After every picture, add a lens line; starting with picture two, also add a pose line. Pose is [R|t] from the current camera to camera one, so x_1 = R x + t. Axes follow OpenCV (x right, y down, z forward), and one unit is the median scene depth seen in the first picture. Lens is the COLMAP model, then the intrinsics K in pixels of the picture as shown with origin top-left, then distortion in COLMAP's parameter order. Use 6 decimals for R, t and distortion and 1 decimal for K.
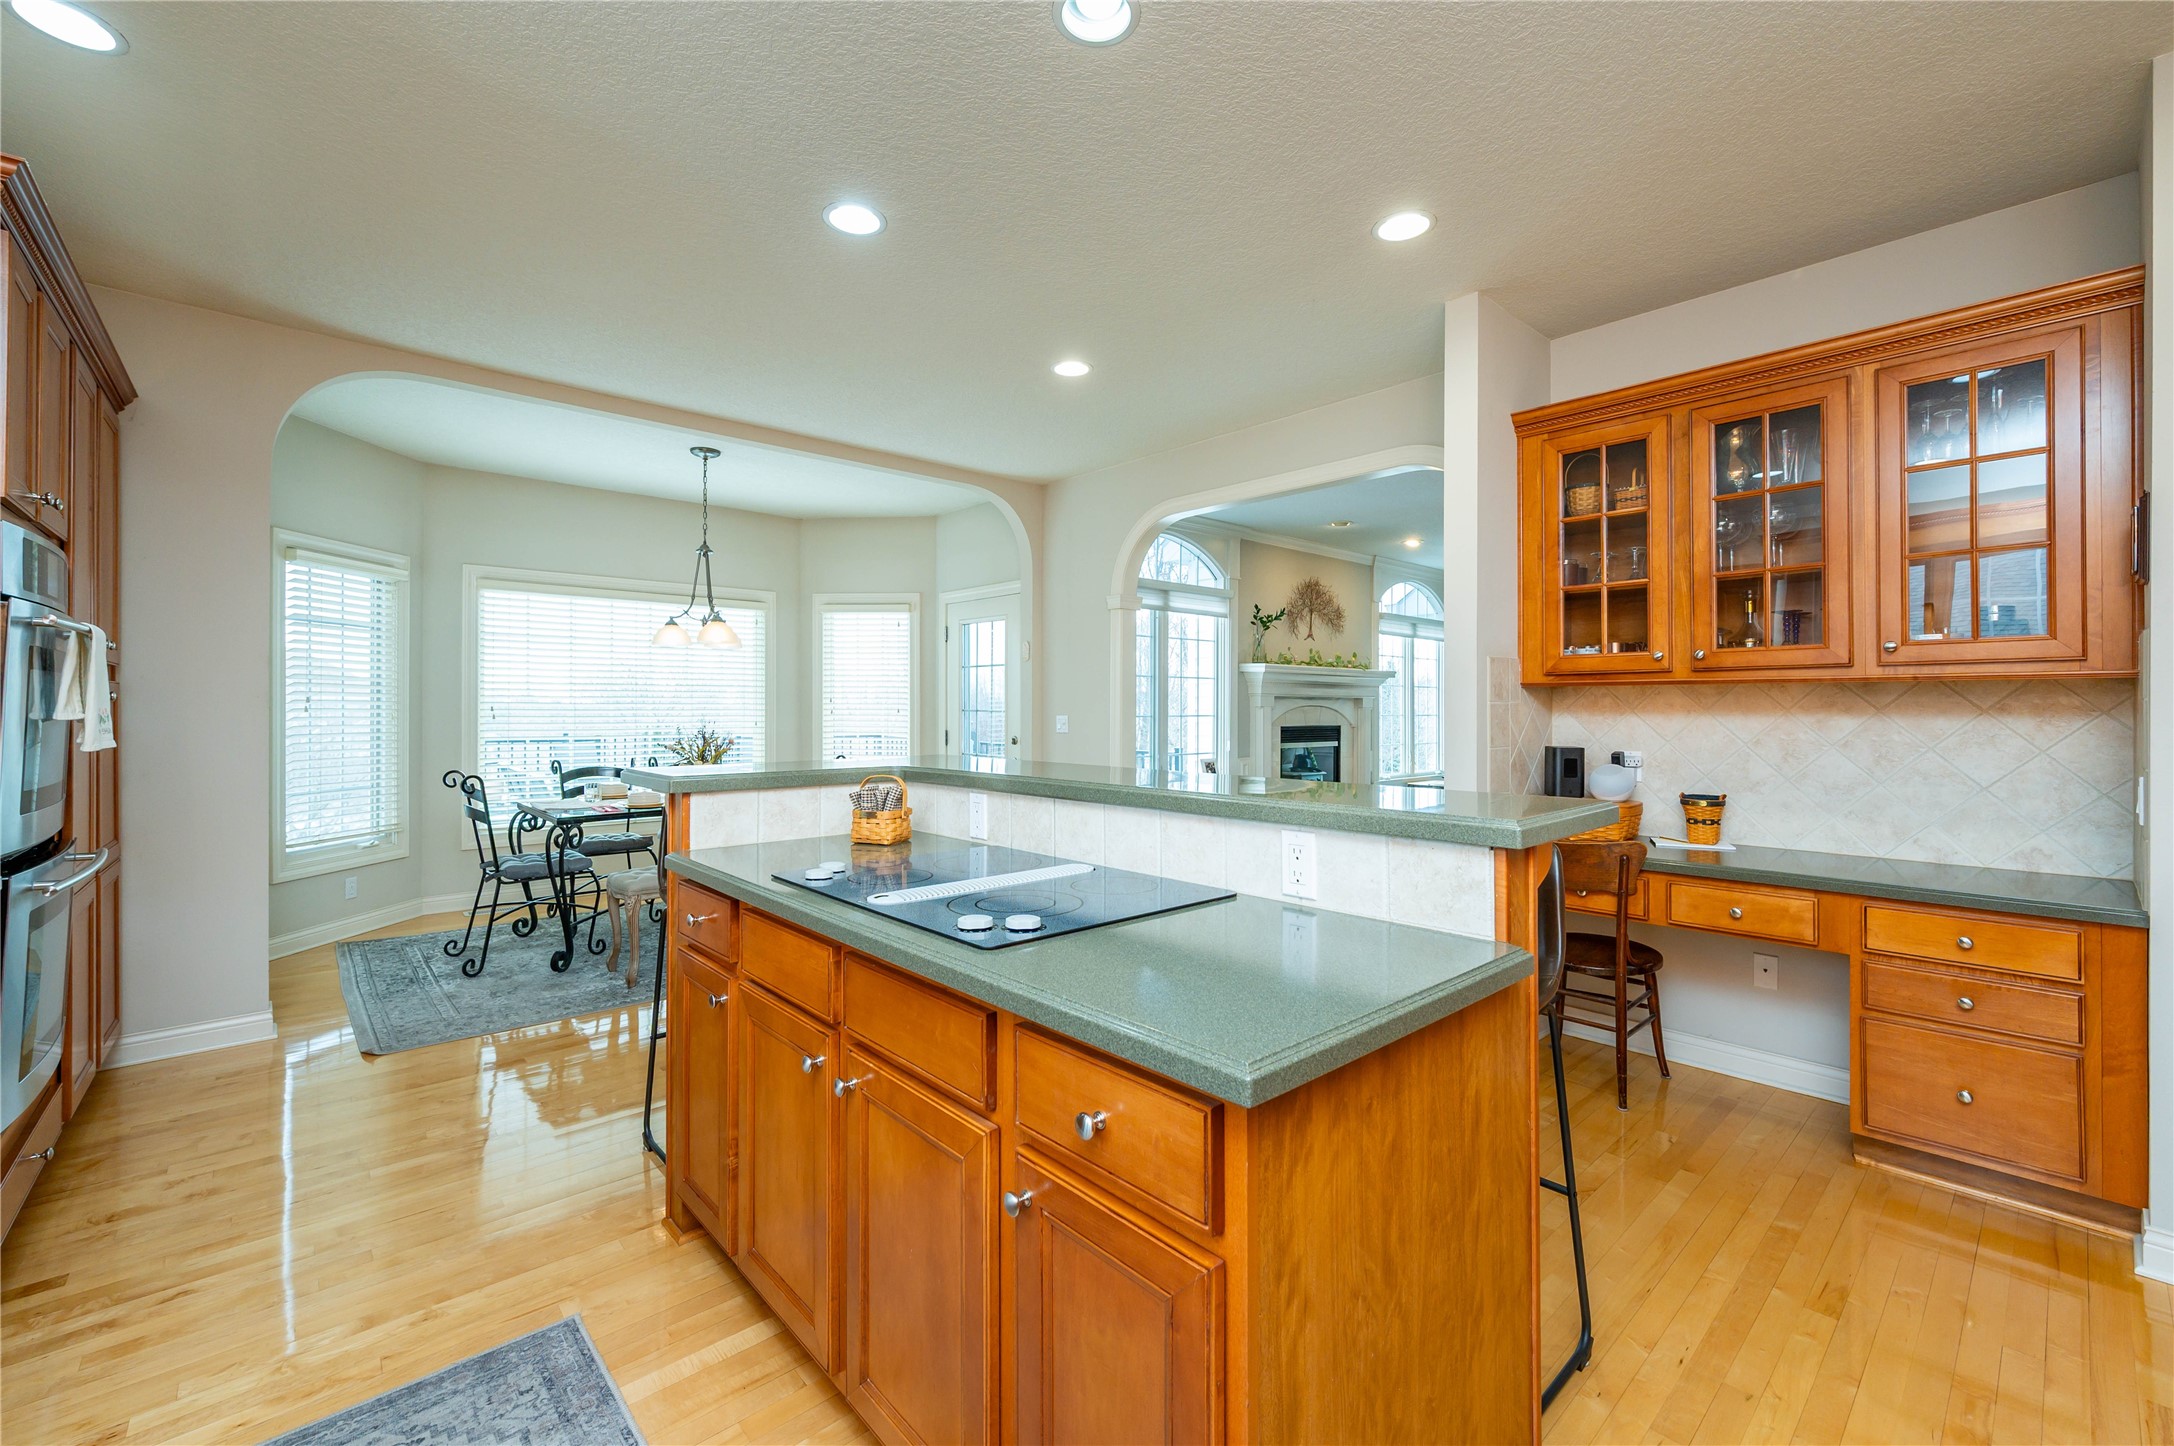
lens RADIAL K [[878.8, 0, 1090.3], [0, 878.8, 712.8], [0, 0, 1]] dist [-0.000482, 0.000022]
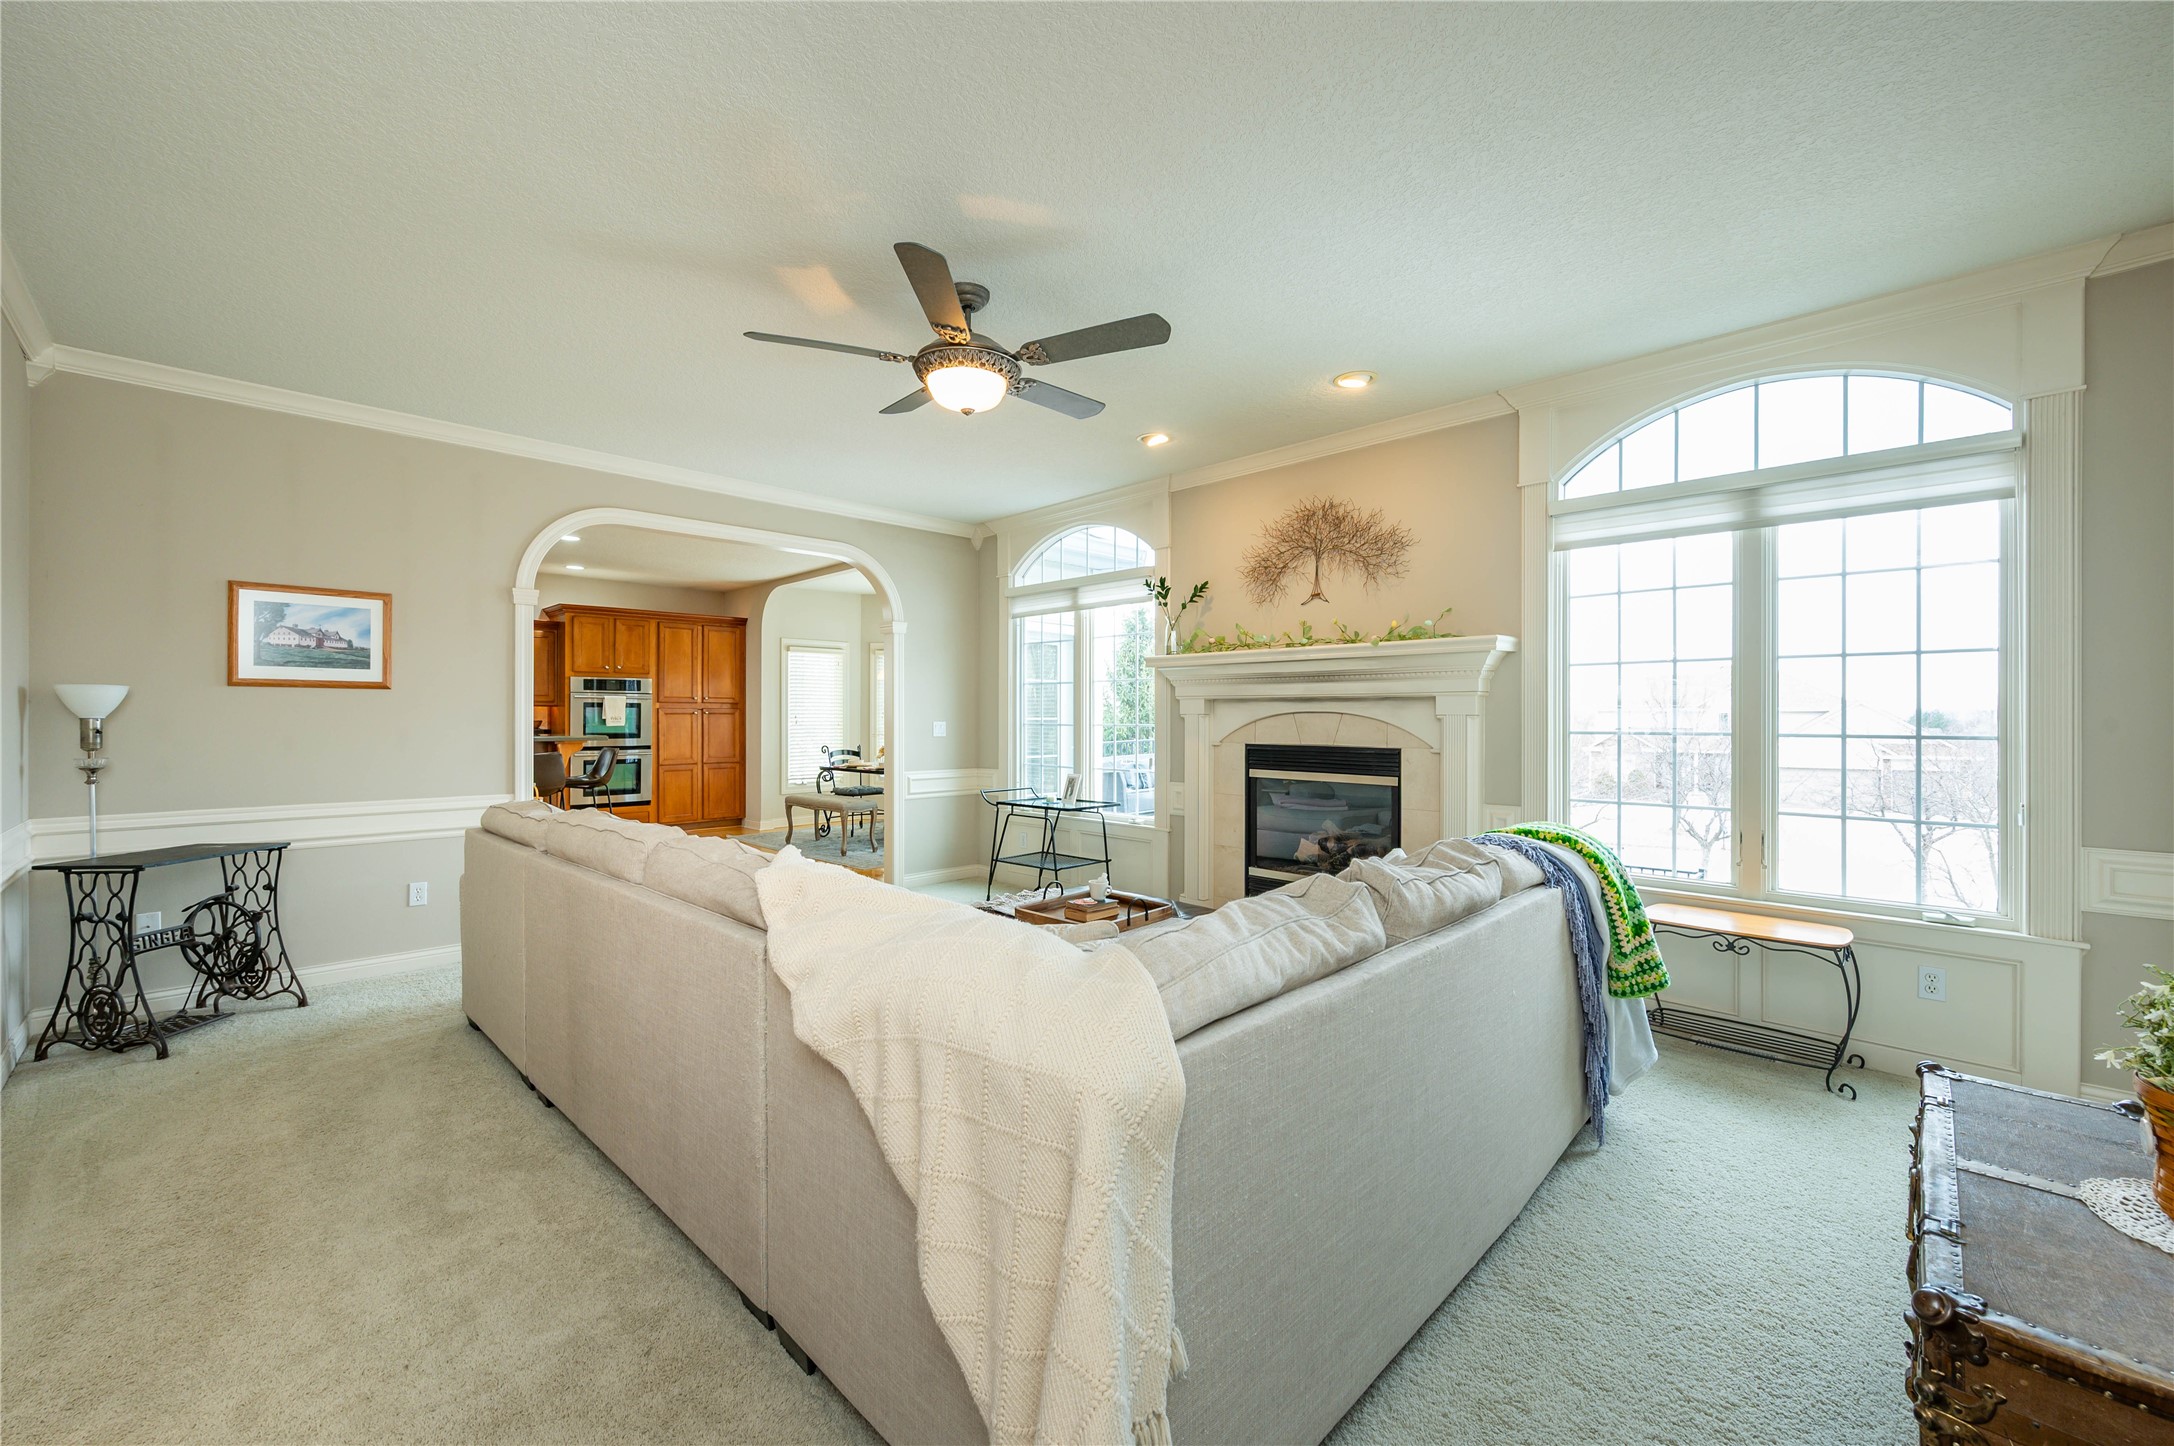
lens RADIAL K [[878.8, 0, 1090.3], [0, 878.8, 712.8], [0, 0, 1]] dist [-0.000482, 0.000022]
pose [[0.053631, 0.002278, -0.998558, 0.845808], [-0.001730, 0.999996, 0.002188, -0.008607], [0.998559, 0.001610, 0.053635, 0.816854]]
